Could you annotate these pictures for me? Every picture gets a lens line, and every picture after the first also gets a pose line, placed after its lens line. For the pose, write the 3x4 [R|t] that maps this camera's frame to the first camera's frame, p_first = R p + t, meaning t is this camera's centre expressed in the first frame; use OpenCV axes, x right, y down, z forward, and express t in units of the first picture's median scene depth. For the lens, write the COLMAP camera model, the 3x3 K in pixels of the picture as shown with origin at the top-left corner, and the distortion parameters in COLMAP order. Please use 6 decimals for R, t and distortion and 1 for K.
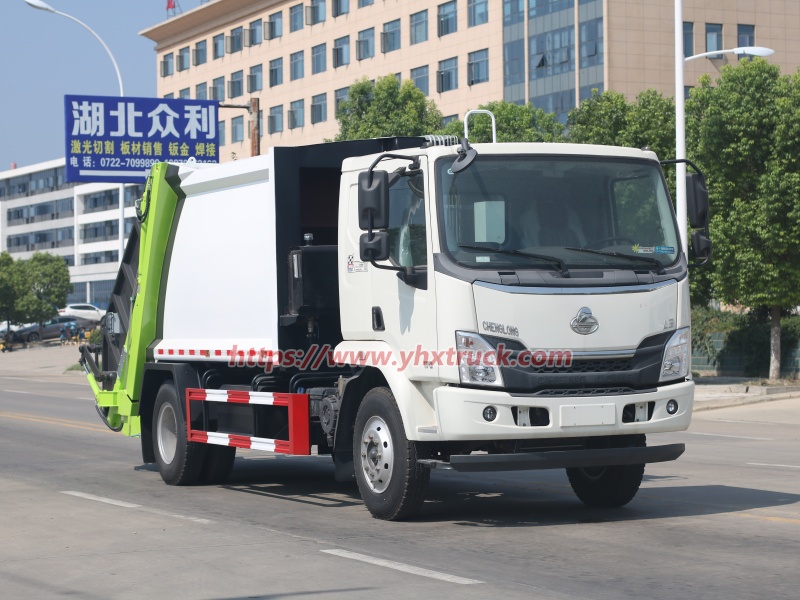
lens RADIAL K [[2223.8, 0, 400.0], [0, 2223.8, 300.0], [0, 0, 1]] dist [-0.067120, 0.598709]
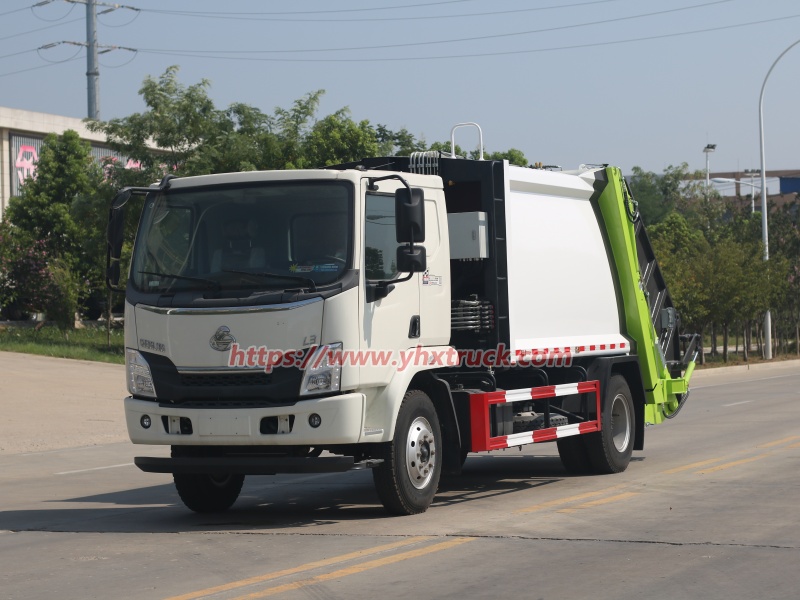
lens RADIAL K [[2223.8, 0, 400.0], [0, 2223.8, 300.0], [0, 0, 1]] dist [-0.067120, 0.598709]
pose [[0.675268, -0.007917, -0.737530, 0.919267], [0.023445, 0.999668, 0.010734, -0.018486], [0.737200, -0.024540, 0.675229, 0.332670]]
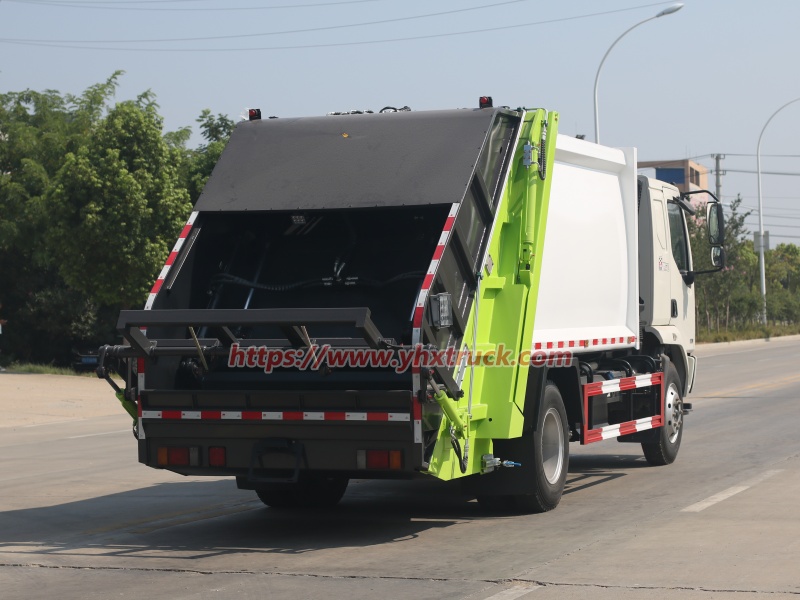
lens RADIAL K [[2223.8, 0, 400.0], [0, 2223.8, 300.0], [0, 0, 1]] dist [-0.067120, 0.598709]
pose [[-0.726876, 0.026765, 0.686247, -0.952622], [0.015155, 0.999622, -0.022935, 0.037627], [-0.686601, -0.006271, -0.727007, 2.490659]]
